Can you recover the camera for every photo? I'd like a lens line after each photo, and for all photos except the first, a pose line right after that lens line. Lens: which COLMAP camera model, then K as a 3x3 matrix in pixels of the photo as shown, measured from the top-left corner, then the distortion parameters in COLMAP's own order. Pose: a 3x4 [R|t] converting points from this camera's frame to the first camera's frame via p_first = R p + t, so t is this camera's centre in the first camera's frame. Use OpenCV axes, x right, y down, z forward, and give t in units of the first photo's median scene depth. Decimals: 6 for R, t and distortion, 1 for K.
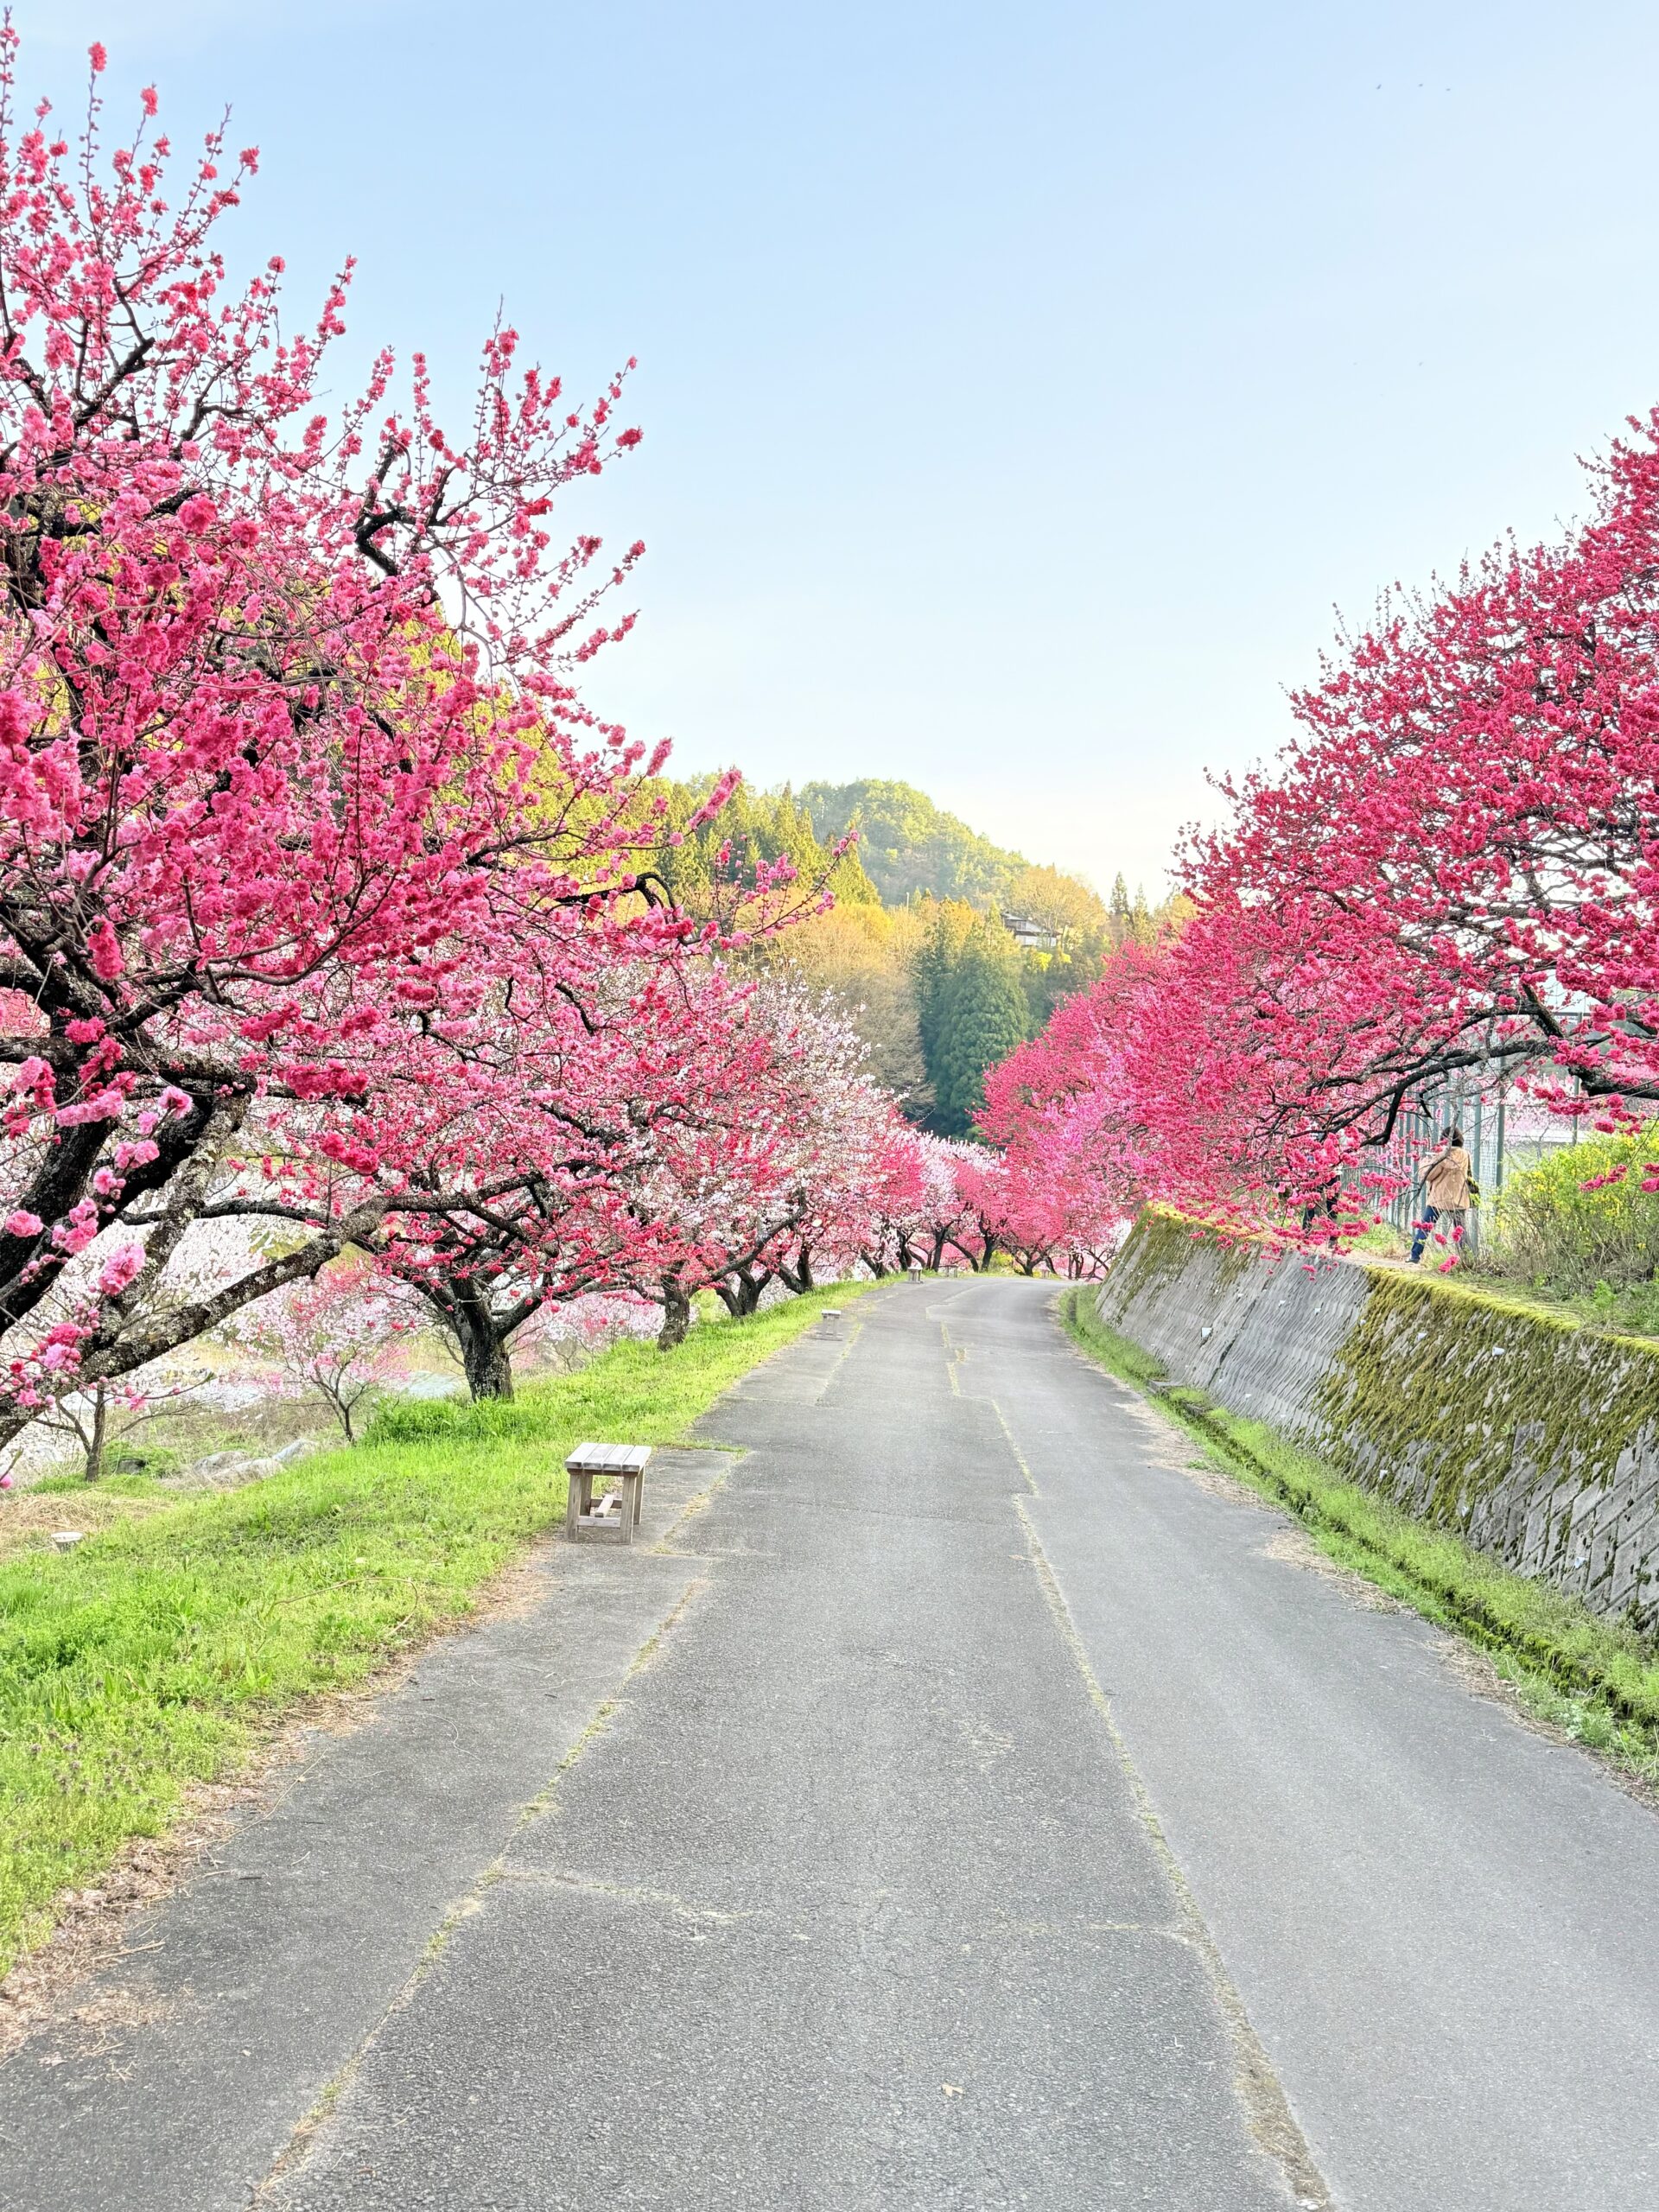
lens RADIAL K [[1938.4, 0, 802.8], [0, 1938.4, 1102.2], [0, 0, 1]] dist [0.071968, -0.123551]
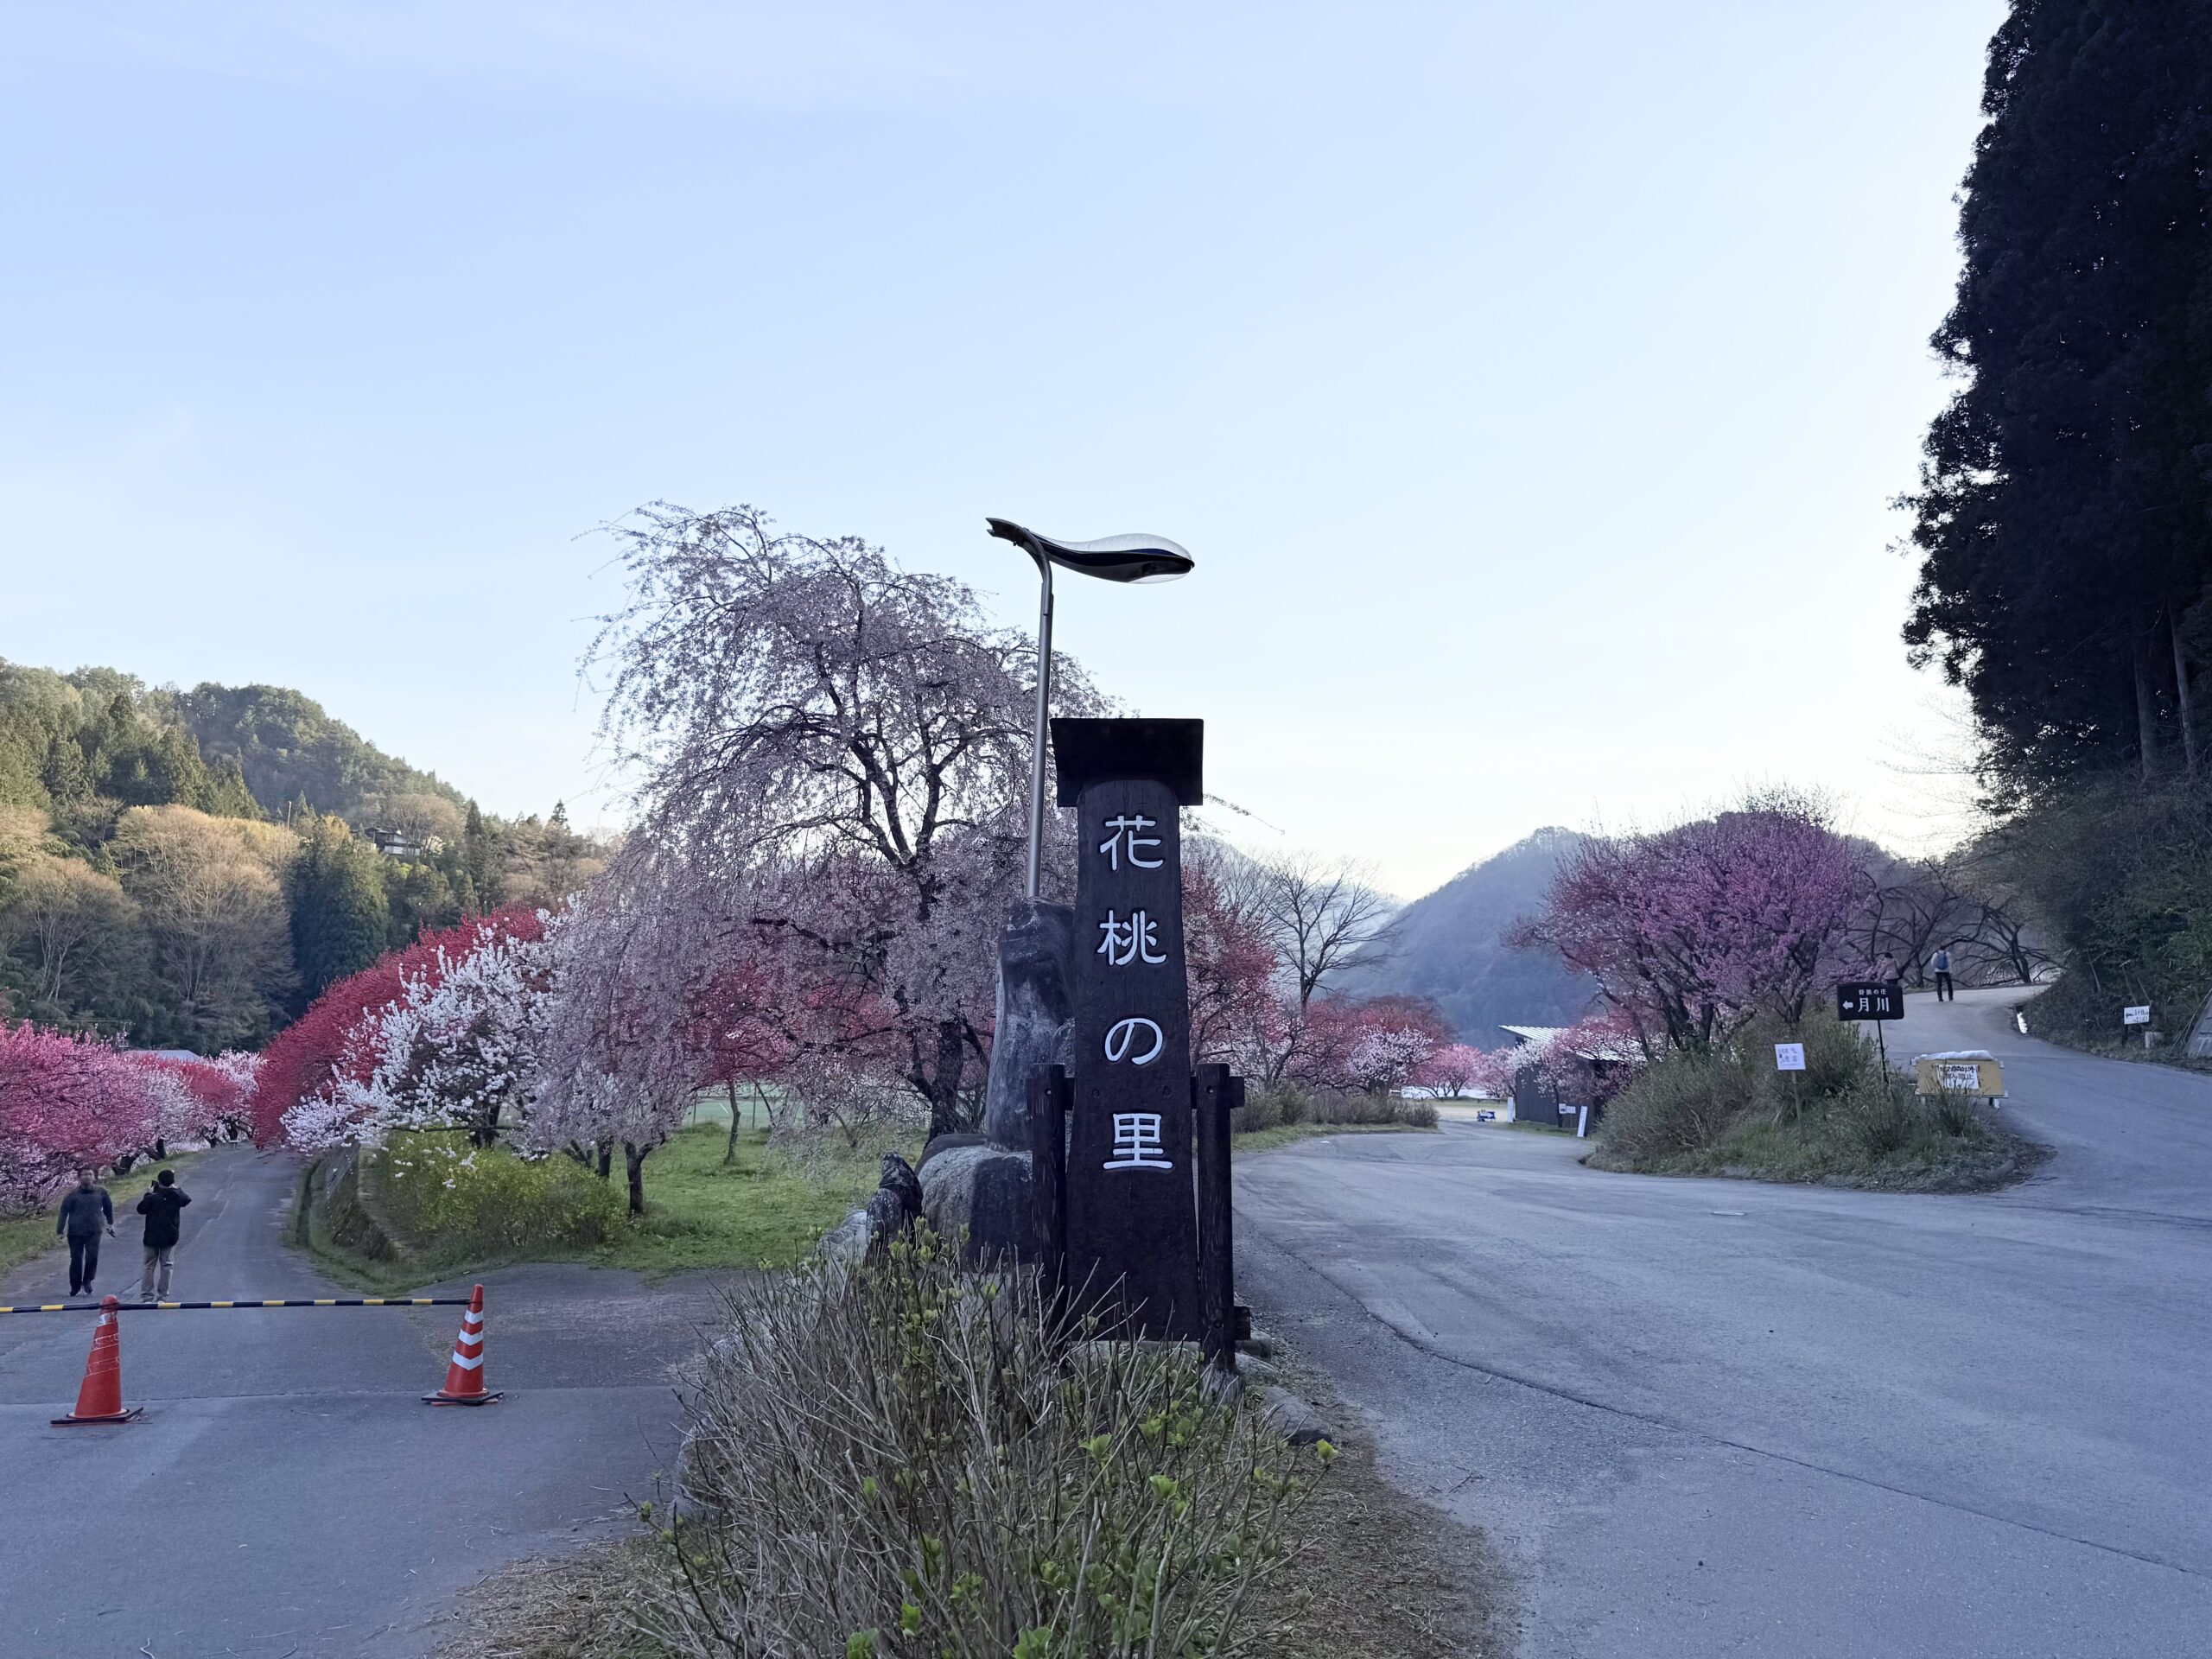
lens RADIAL K [[1570.1, 0, 1118.0], [0, 1570.1, 793.1], [0, 0, 1]] dist [0.055236, -0.073973]
pose [[0.862461, 0.045008, 0.504118, 0.001666], [0.007082, 0.994868, -0.100938, -0.013940], [-0.506074, 0.090625, 0.857716, -0.121738]]
